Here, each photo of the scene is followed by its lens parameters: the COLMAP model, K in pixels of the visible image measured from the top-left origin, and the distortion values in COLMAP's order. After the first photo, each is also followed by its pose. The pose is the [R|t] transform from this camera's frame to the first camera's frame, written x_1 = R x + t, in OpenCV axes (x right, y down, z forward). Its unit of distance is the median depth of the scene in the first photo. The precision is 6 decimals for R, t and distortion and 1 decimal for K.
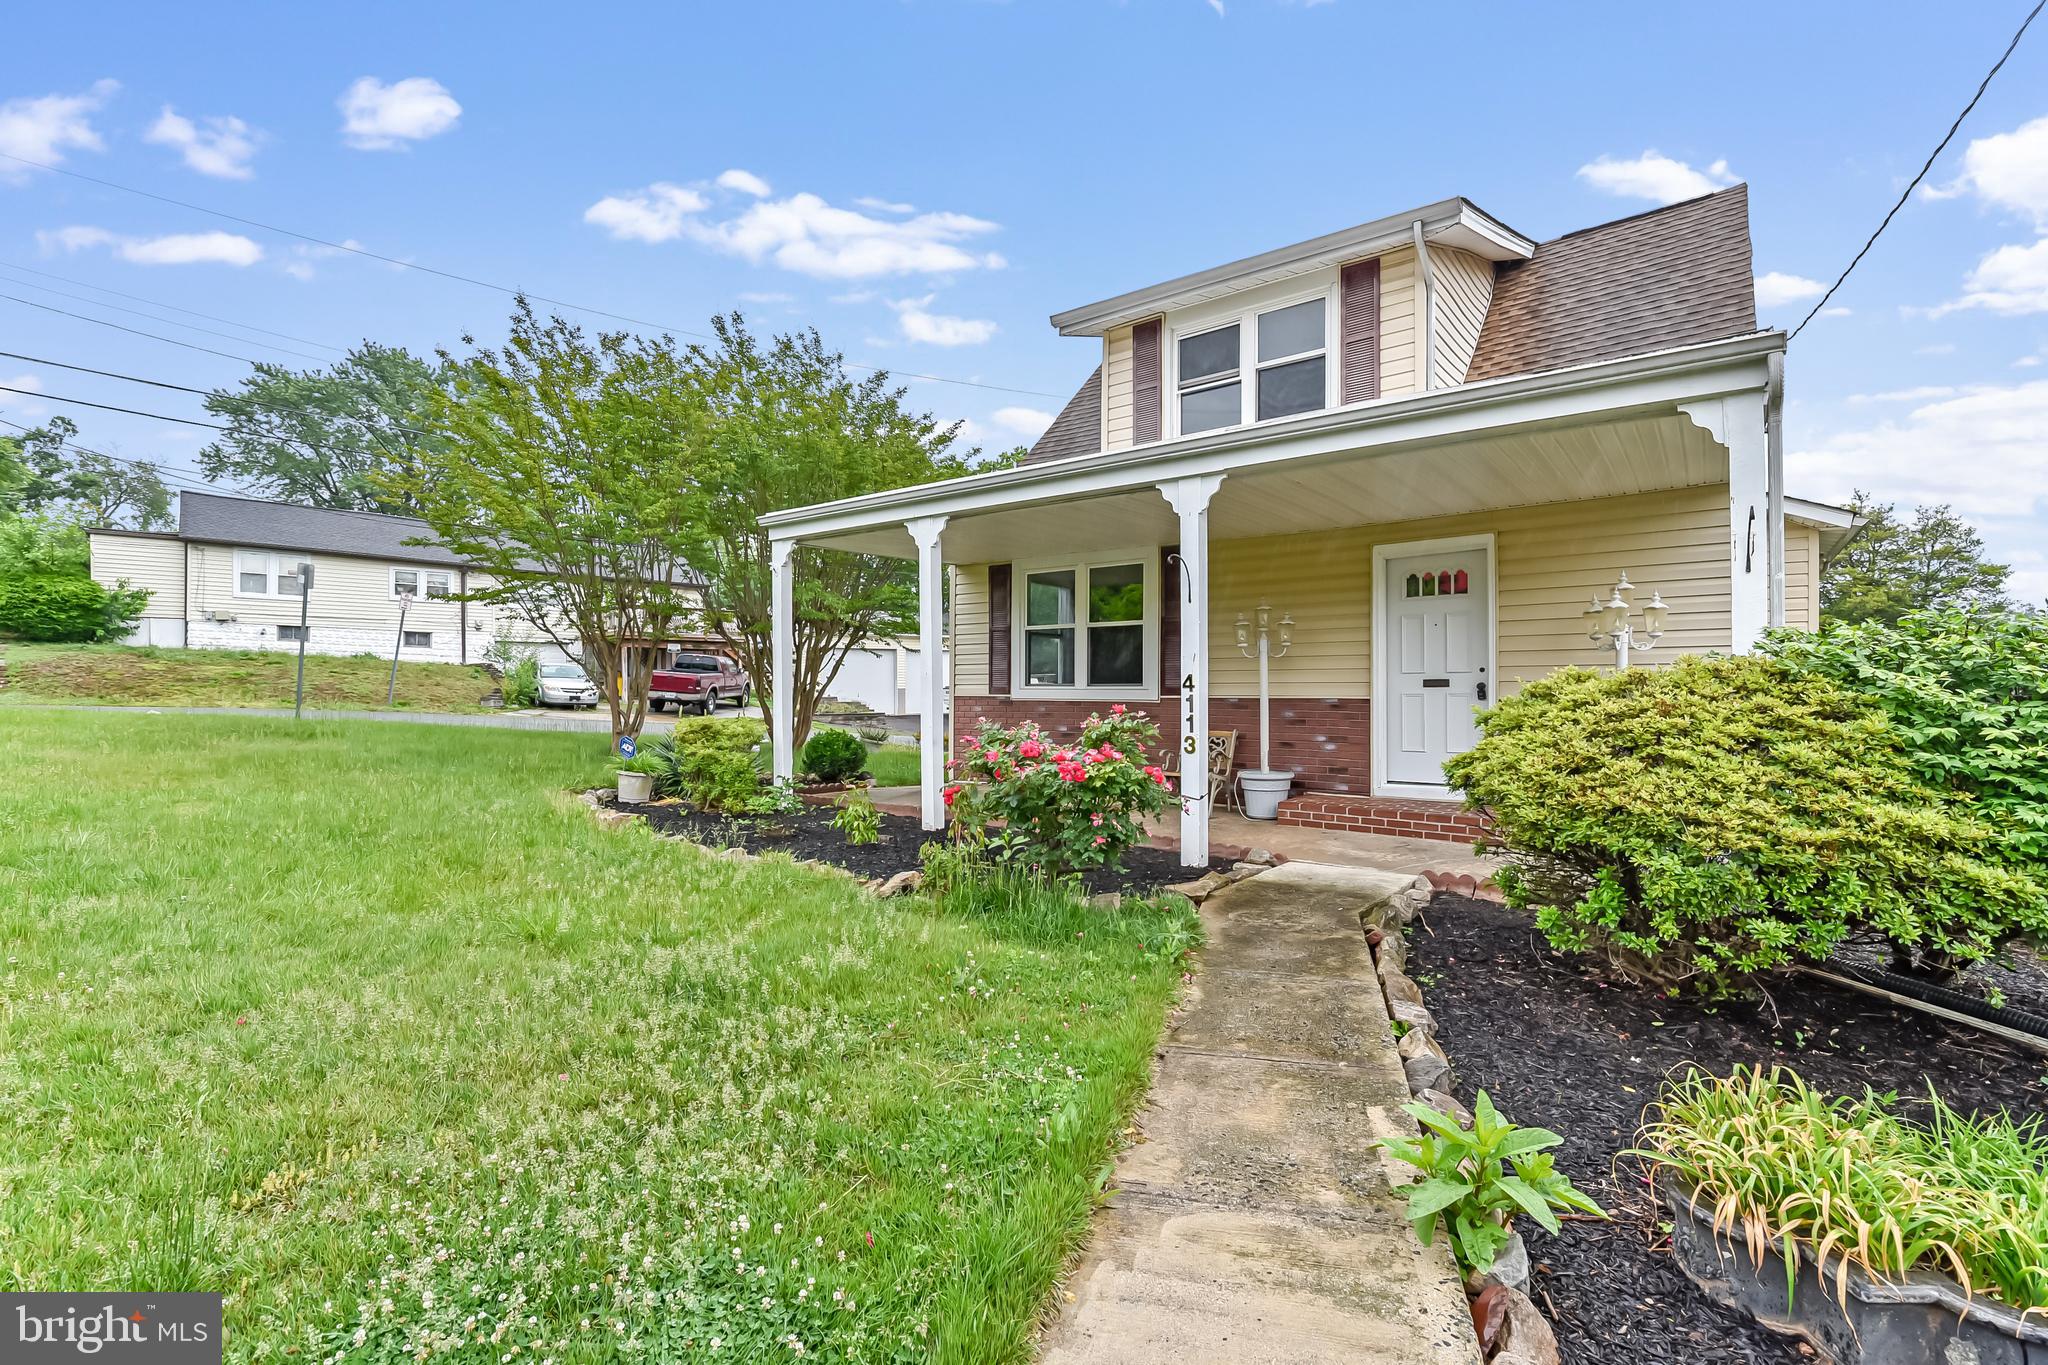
lens RADIAL K [[946.4, 0, 1008.9], [0, 946.4, 700.8], [0, 0, 1]] dist [-0.010976, -0.000110]
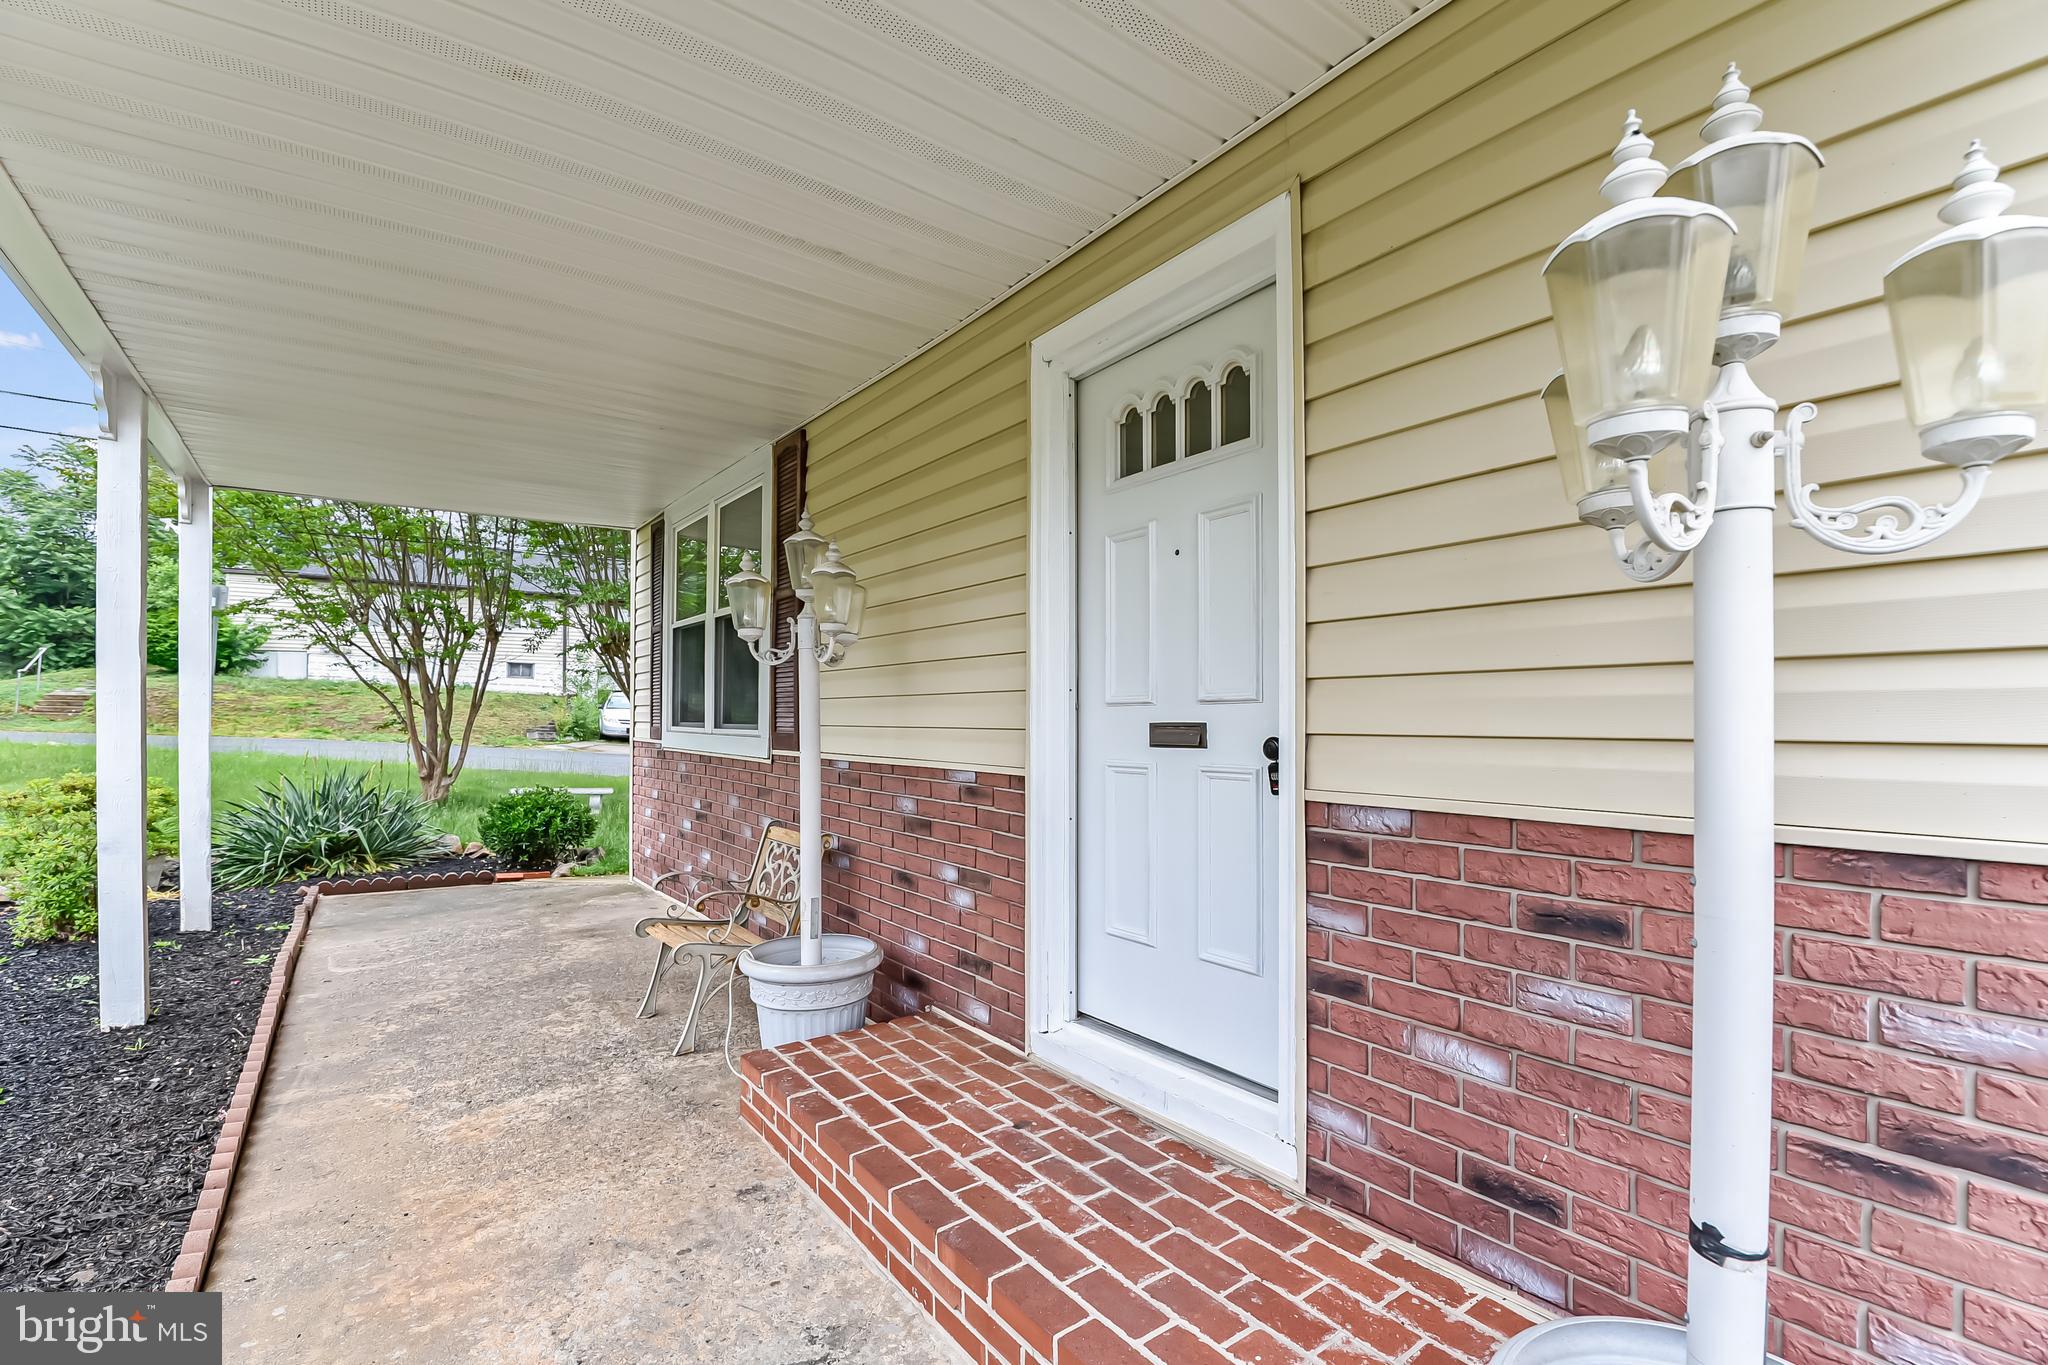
lens RADIAL K [[894.9, 0, 1025.6], [0, 894.9, 726.1], [0, 0, 1]] dist [-0.022645, -0.000003]
pose [[0.964457, 0.010125, -0.264046, 0.462511], [-0.012125, 0.999909, -0.005945, -0.018598], [0.263962, 0.008935, 0.964492, 0.667372]]
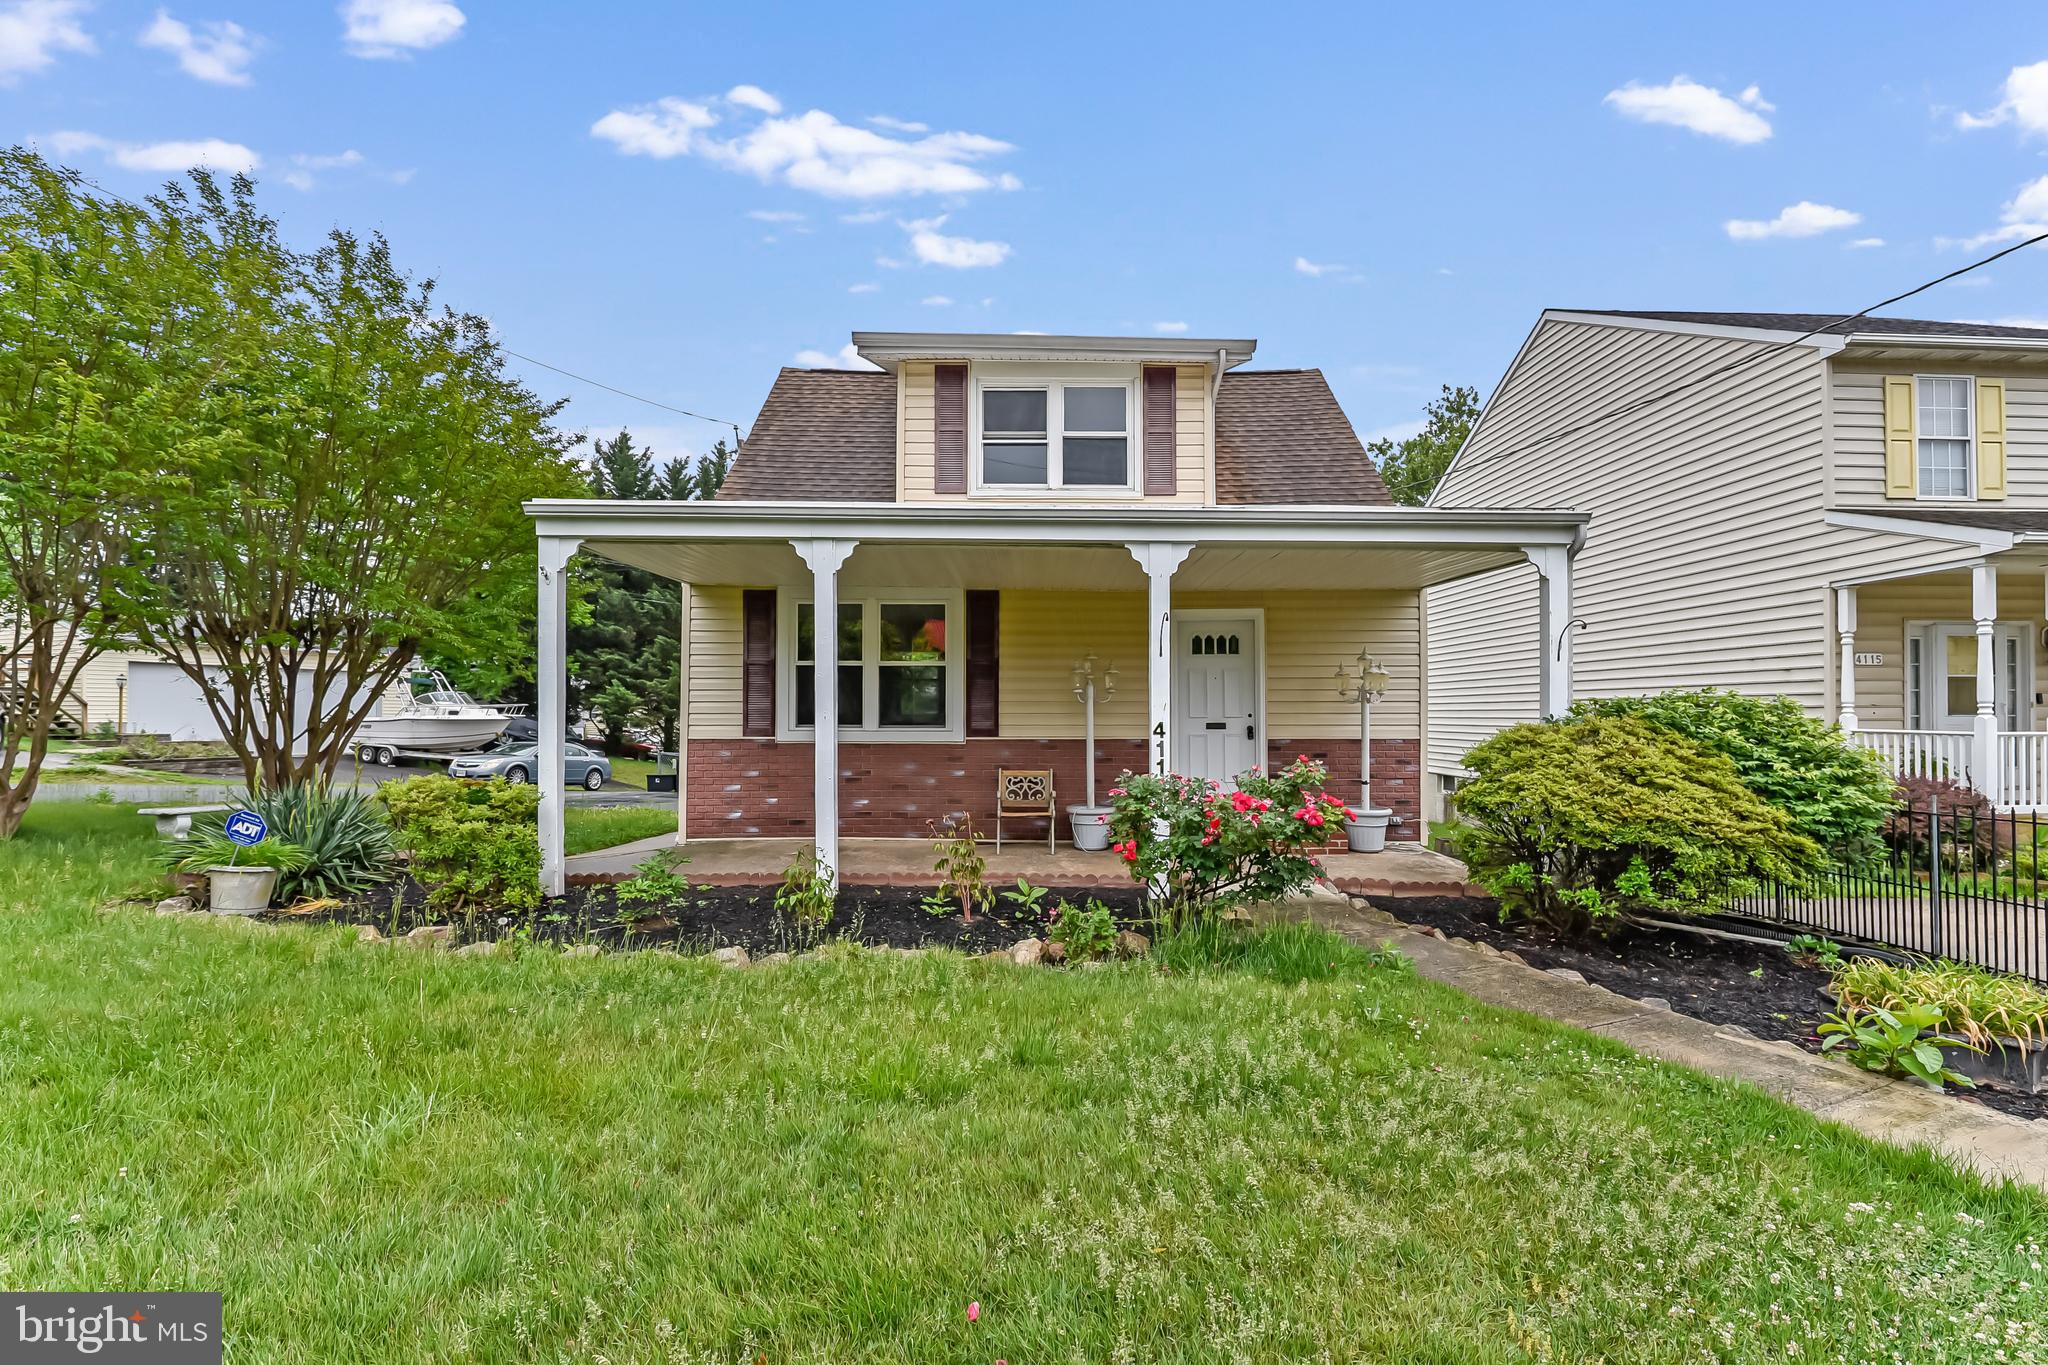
lens RADIAL K [[956.9, 0, 1036.3], [0, 956.9, 704.3], [0, 0, 1]] dist [0.002122, -0.012260]
pose [[0.761168, 0.009119, 0.648491, -0.504714], [0.006894, 0.999731, -0.022151, -0.019955], [-0.648518, 0.021331, 0.760900, 0.199997]]
